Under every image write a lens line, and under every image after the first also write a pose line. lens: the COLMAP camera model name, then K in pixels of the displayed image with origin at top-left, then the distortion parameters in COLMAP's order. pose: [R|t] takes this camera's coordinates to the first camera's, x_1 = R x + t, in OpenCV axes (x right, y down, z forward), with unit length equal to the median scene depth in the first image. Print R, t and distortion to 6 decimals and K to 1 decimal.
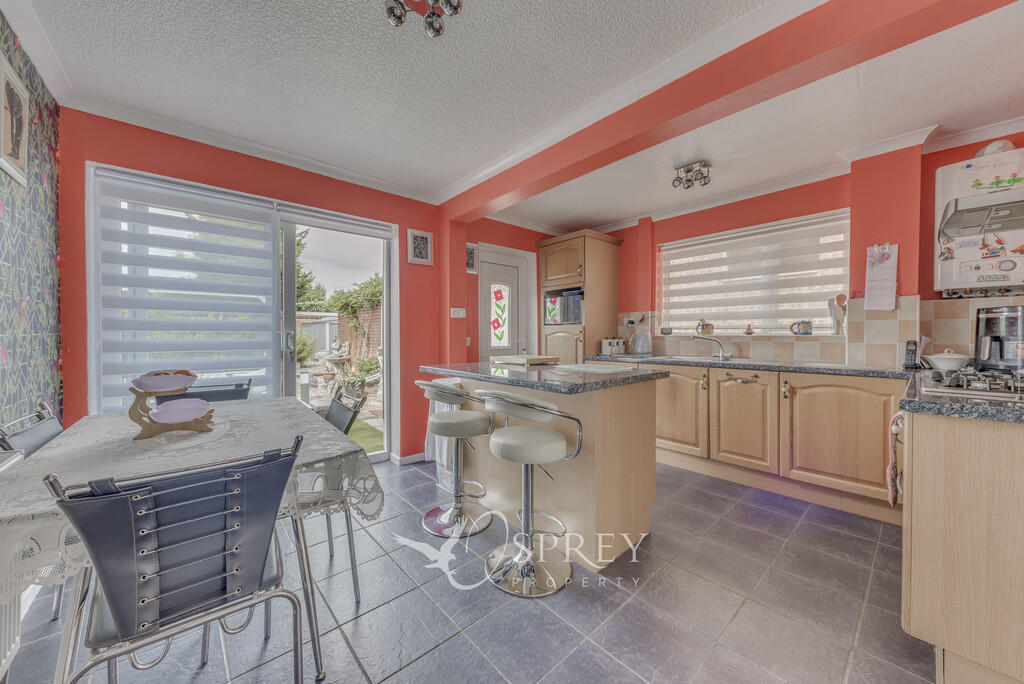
lens RADIAL K [[372.6, 0, 512.0], [0, 372.6, 342.0], [0, 0, 1]] dist [-0.000430, -0.000168]
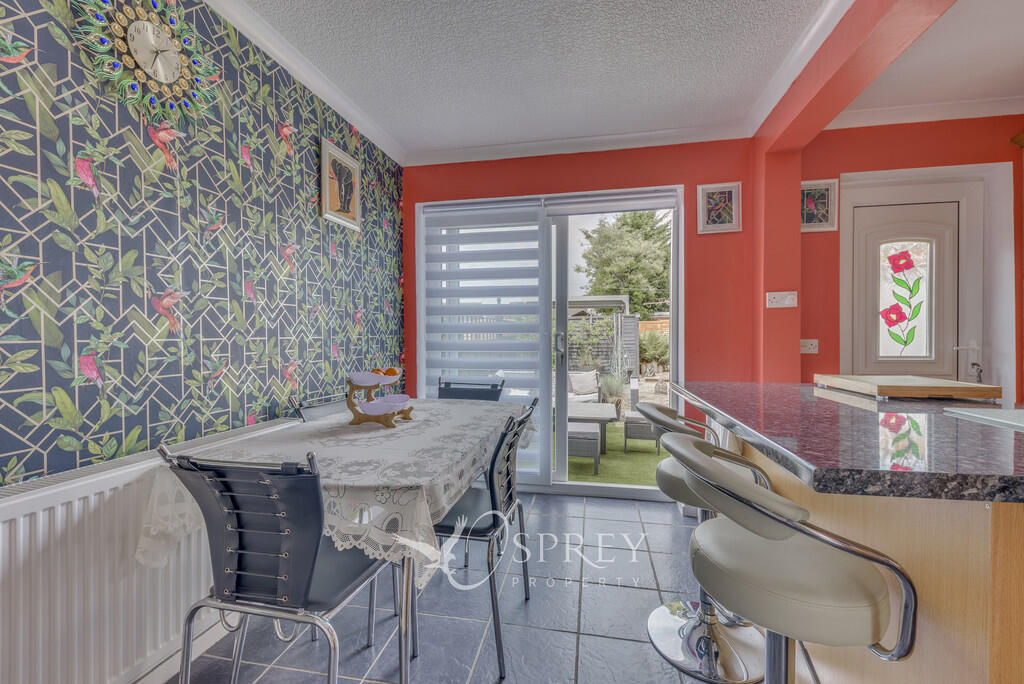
lens RADIAL K [[419.0, 0, 512.0], [0, 419.0, 342.0], [0, 0, 1]] dist [0.009699, -0.000154]
pose [[0.604872, 0.007182, -0.796290, 0.169249], [-0.012312, 0.999924, -0.000333, -0.003243], [0.796227, 0.010005, 0.604915, 0.276080]]
